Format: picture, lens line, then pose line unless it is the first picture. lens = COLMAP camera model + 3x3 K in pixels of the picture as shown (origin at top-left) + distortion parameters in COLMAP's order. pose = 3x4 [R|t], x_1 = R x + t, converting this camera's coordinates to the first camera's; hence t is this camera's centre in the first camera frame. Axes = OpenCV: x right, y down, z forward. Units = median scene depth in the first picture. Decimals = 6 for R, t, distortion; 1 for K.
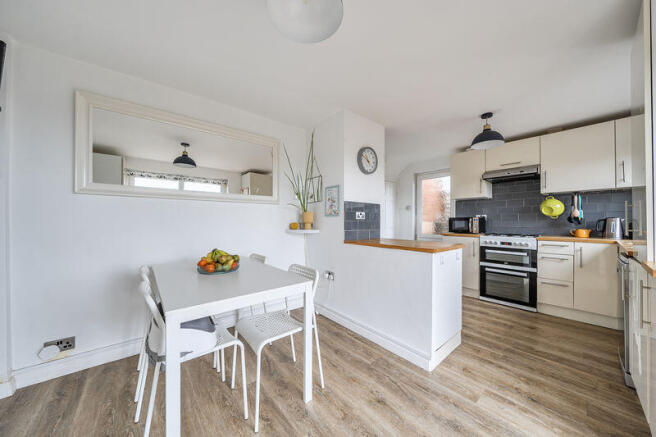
lens RADIAL K [[227.0, 0, 334.1], [0, 227.0, 220.7], [0, 0, 1]] dist [-0.001483, -0.000309]
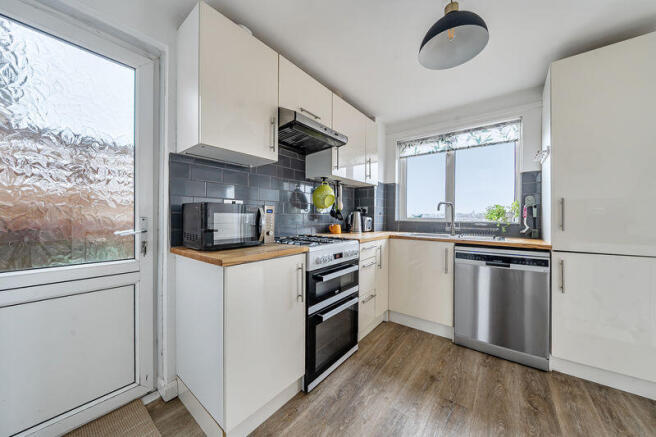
lens RADIAL K [[227.0, 0, 325.5], [0, 227.0, 219.0], [0, 0, 1]] dist [-0.001483, -0.000309]
pose [[-0.173908, -0.014234, 0.984659, 0.223789], [-0.008243, 0.999882, 0.012998, 0.004309], [-0.984727, -0.005856, -0.174005, 1.123310]]
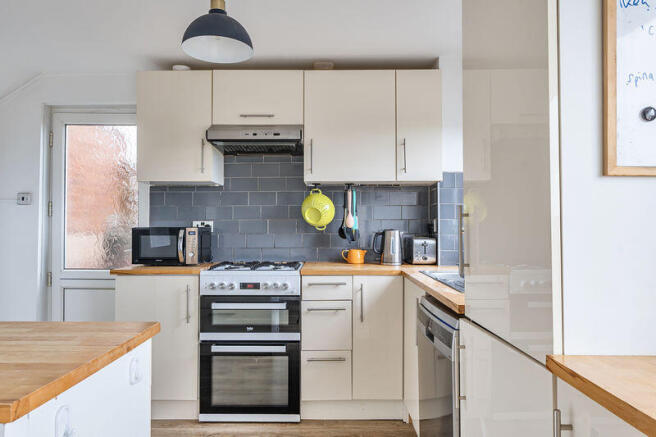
lens RADIAL K [[454.4, 0, 324.7], [0, 454.4, 219.0], [0, 0, 1]] dist [-0.004086, 0.001601]
pose [[0.667855, 0.012262, 0.744190, 0.174707], [-0.001147, 0.999880, -0.015446, -0.020480], [-0.744290, 0.009462, 0.667789, 0.274757]]
